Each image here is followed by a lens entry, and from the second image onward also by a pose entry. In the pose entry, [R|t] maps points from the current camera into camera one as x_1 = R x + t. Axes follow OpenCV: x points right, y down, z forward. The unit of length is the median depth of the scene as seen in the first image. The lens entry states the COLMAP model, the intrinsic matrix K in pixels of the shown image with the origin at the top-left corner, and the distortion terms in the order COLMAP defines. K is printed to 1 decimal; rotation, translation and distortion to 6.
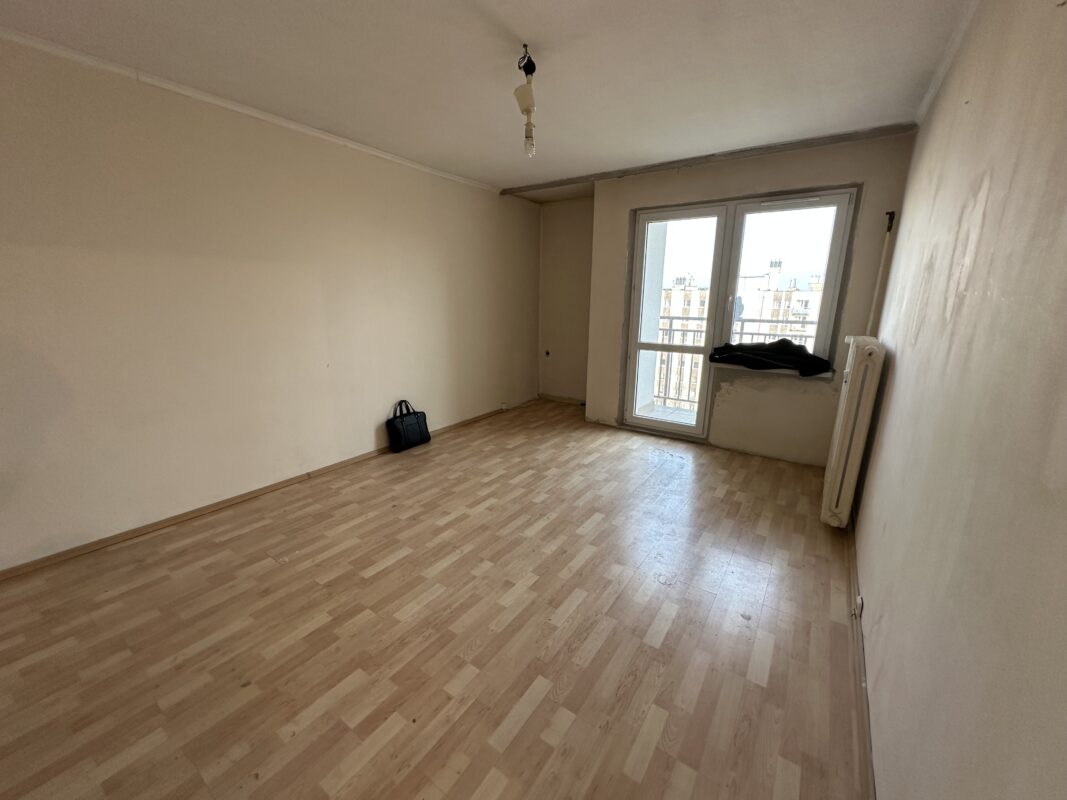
lens RADIAL K [[423.8, 0, 529.6], [0, 423.8, 400.3], [0, 0, 1]] dist [-0.001796, -0.000136]
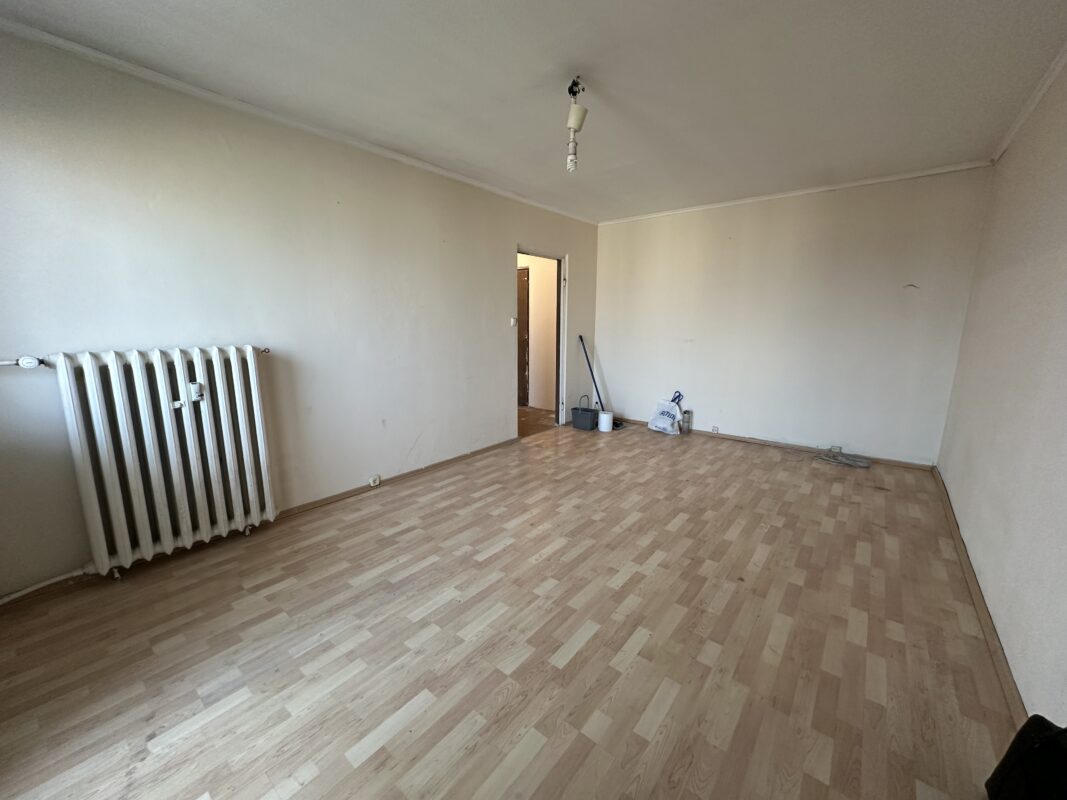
lens RADIAL K [[423.8, 0, 533.5], [0, 423.8, 400.2], [0, 0, 1]] dist [-0.001796, -0.000136]
pose [[-0.997580, -0.027344, 0.063930, 0.012252], [0.001276, 0.912074, 0.410024, -0.393003], [-0.069520, 0.409113, -0.909832, 1.763932]]
